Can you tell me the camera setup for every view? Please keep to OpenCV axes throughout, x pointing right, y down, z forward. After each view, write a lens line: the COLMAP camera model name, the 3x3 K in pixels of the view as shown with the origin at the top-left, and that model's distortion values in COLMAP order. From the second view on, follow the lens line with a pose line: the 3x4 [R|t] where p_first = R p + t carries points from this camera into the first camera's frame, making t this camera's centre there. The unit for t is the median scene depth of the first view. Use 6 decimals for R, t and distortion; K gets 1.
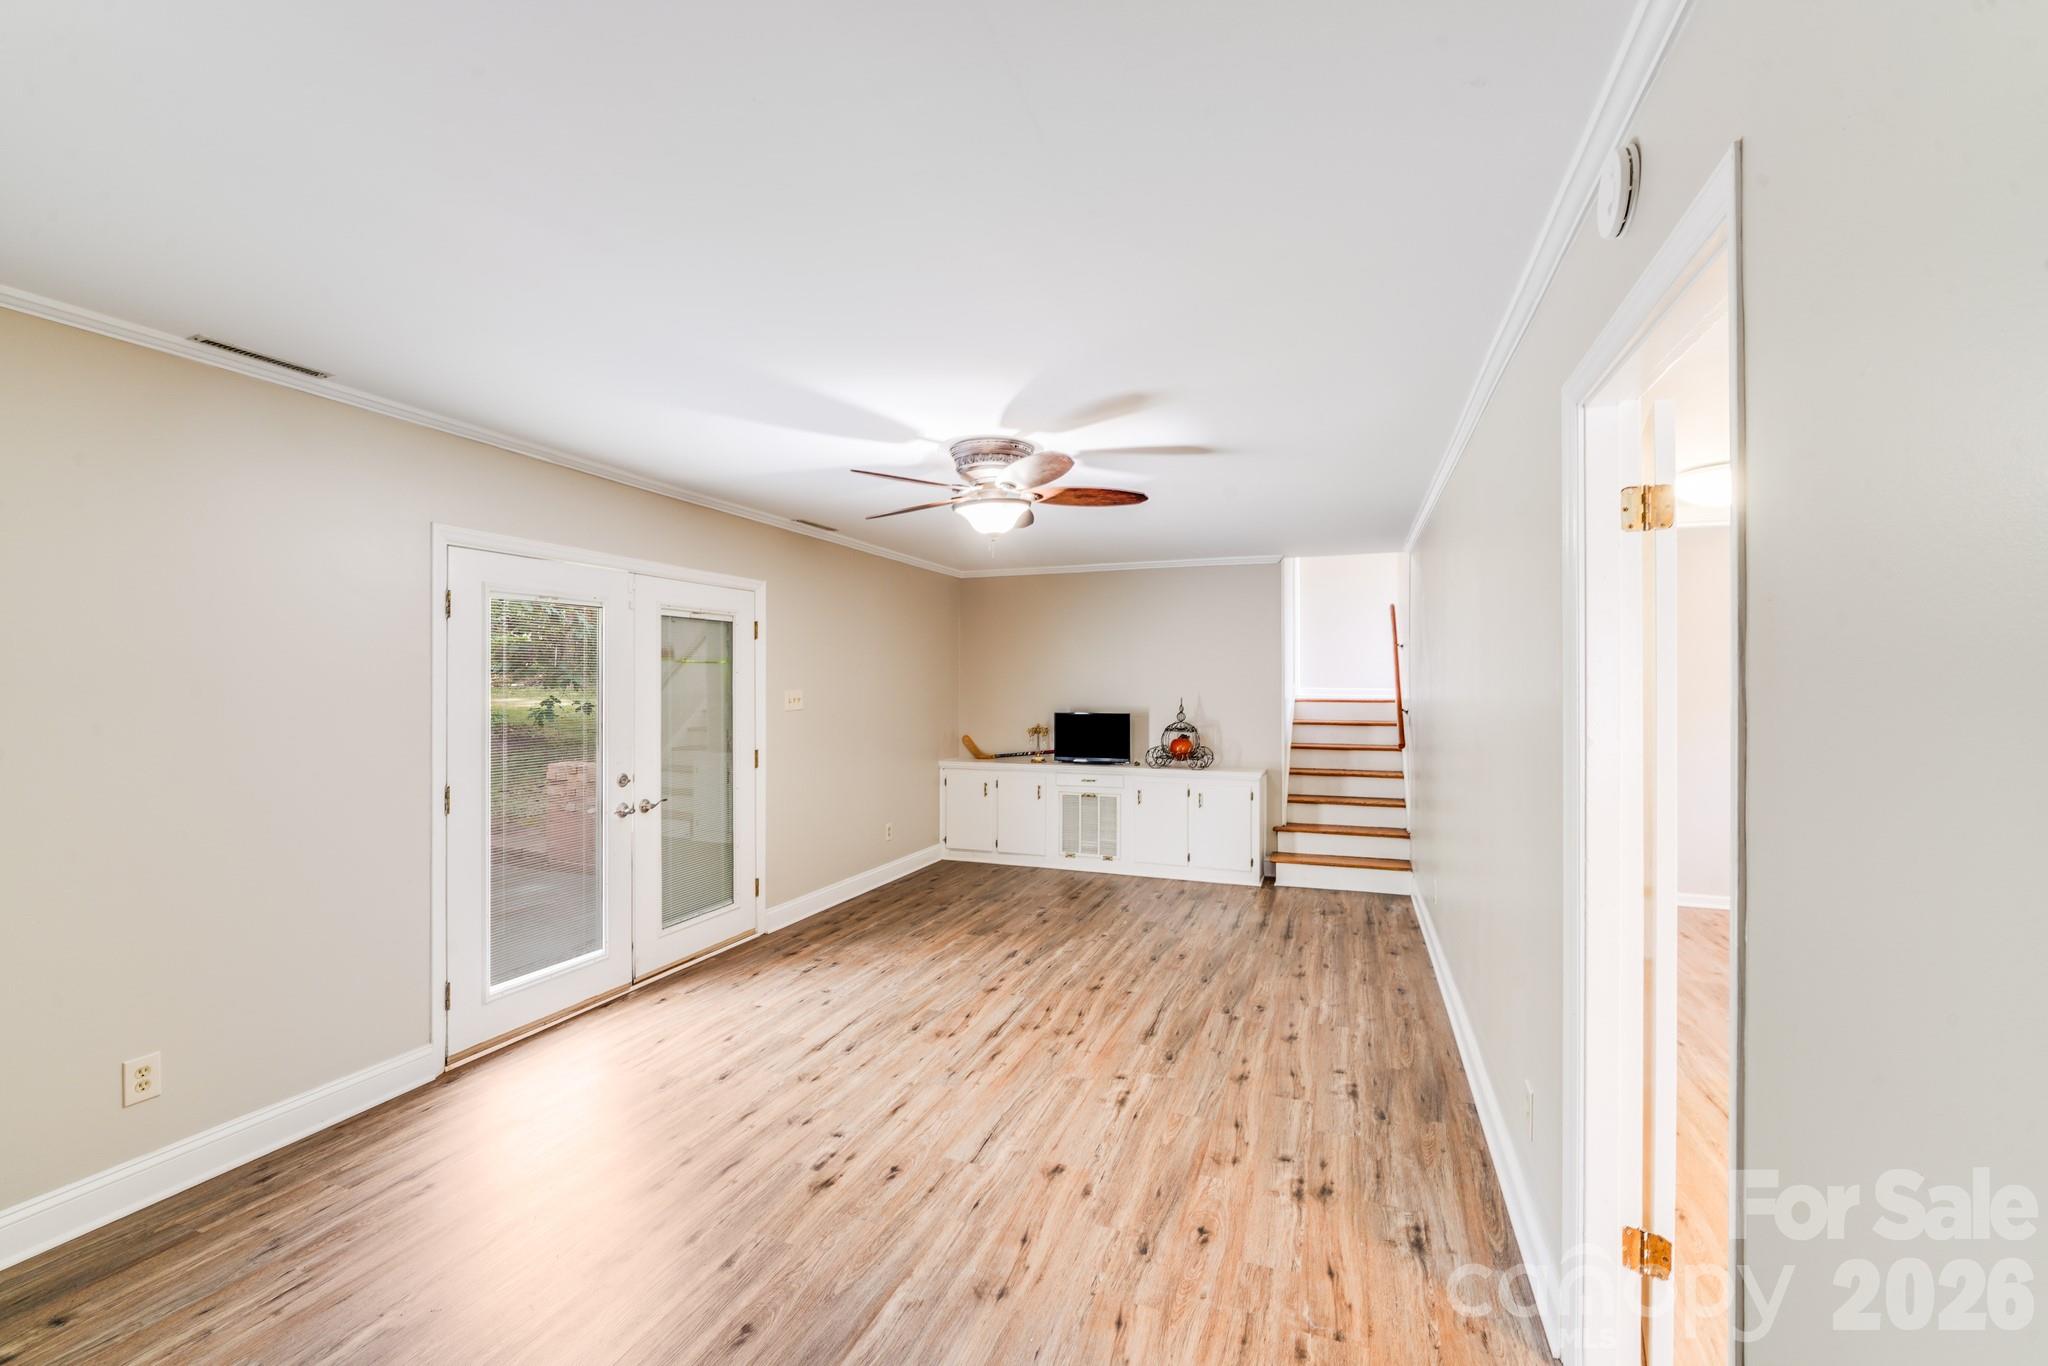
lens RADIAL K [[839.8, 0, 1017.4], [0, 839.8, 684.3], [0, 0, 1]] dist [-0.007824, -0.001994]
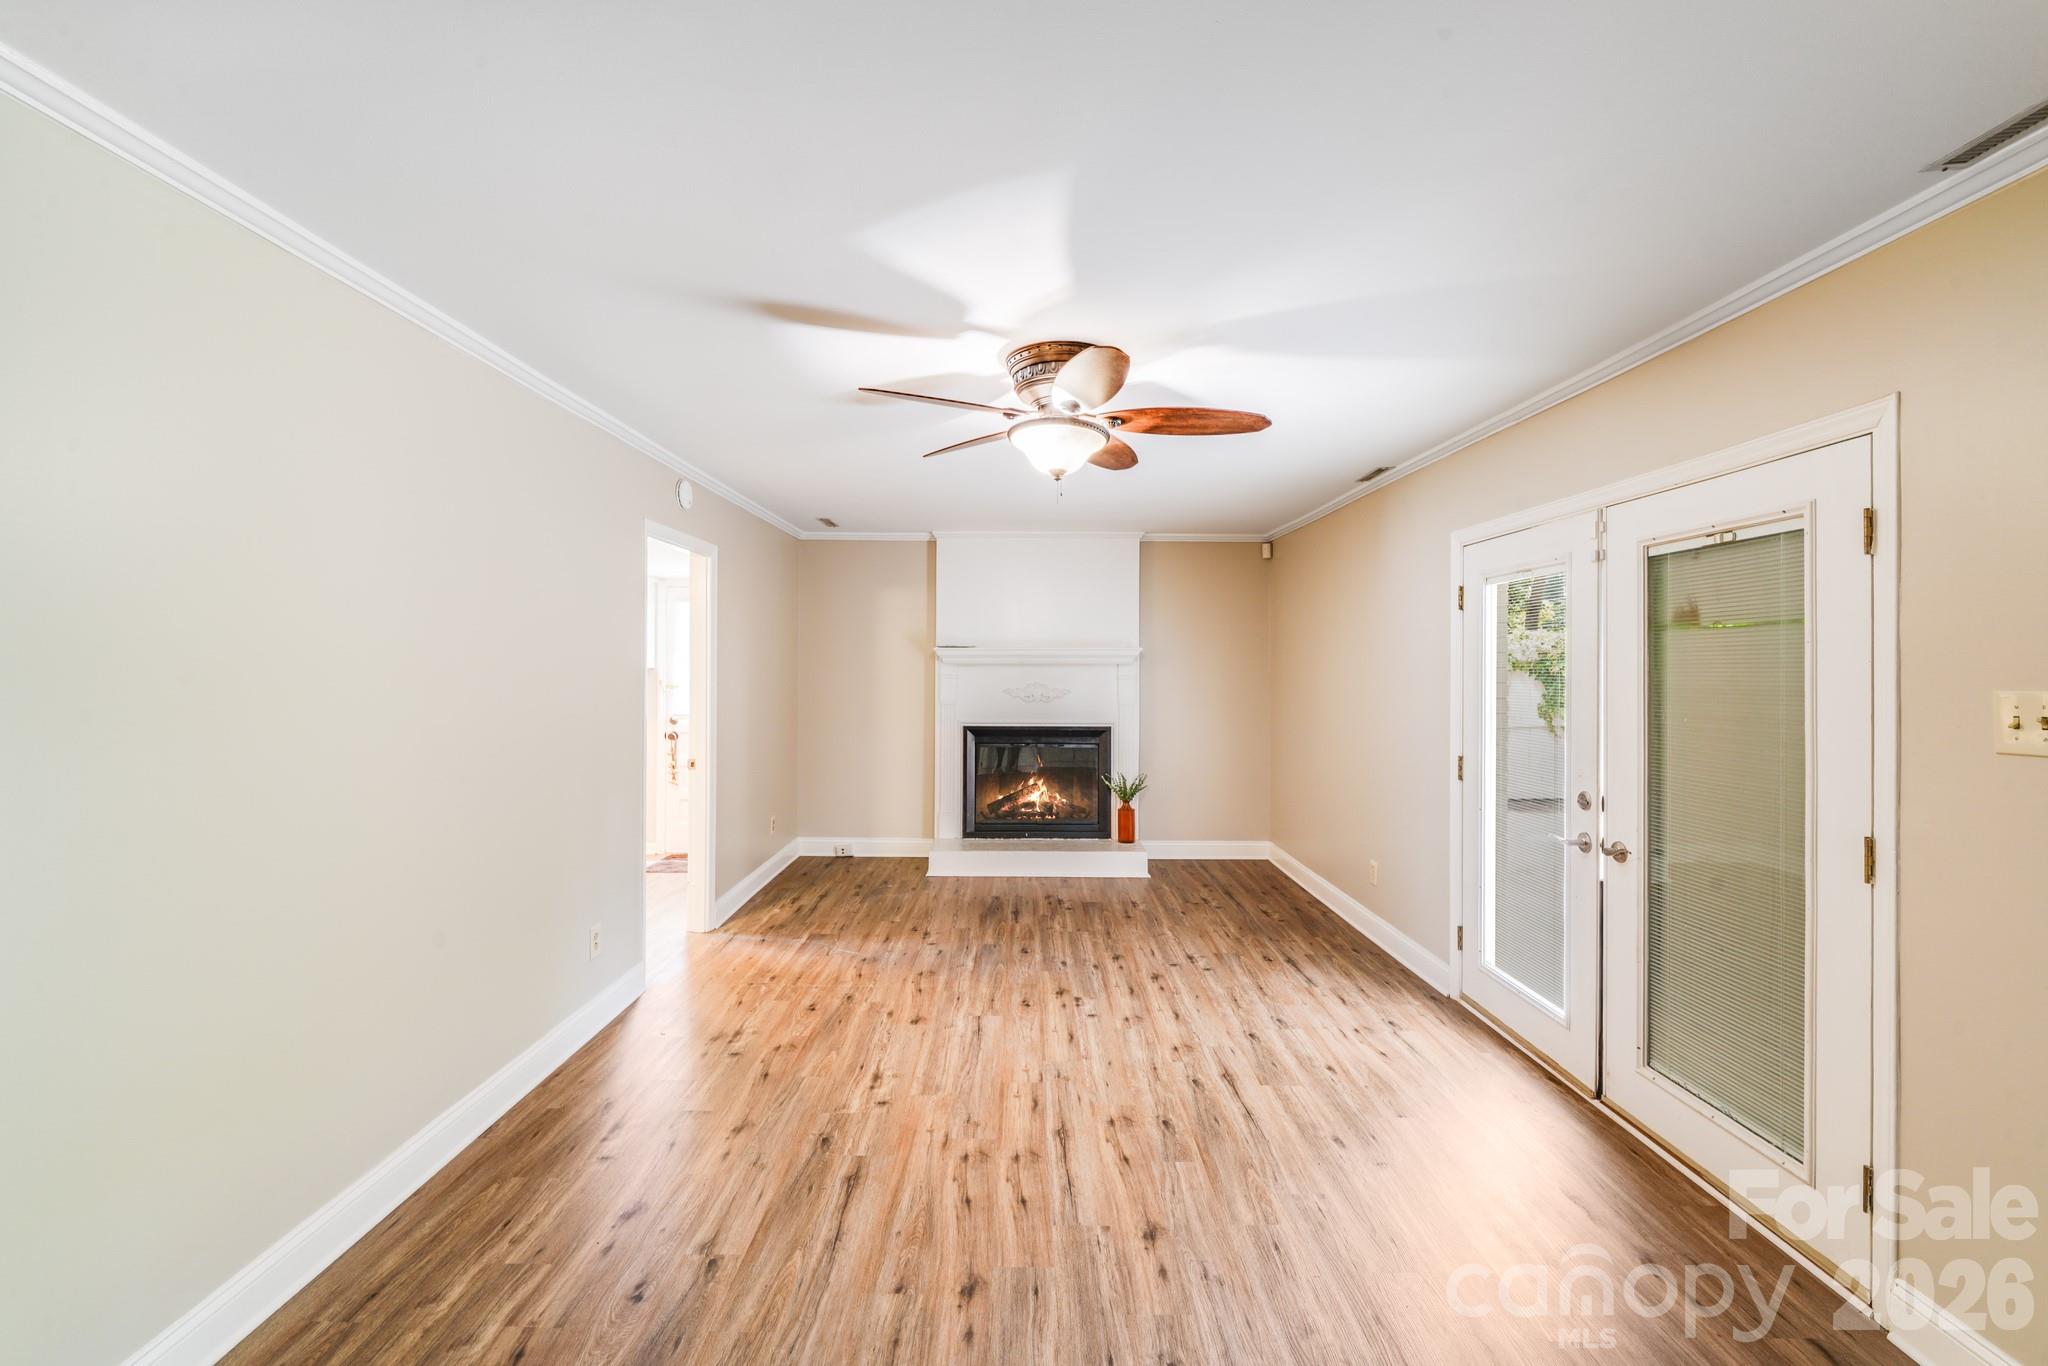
lens RADIAL K [[839.8, 0, 1015.1], [0, 839.8, 667.1], [0, 0, 1]] dist [-0.007824, -0.001994]
pose [[-0.932944, -0.006891, -0.359956, 0.314744], [-0.008322, 0.999962, 0.002425, 0.001237], [0.359925, 0.005258, -0.932966, 1.874428]]
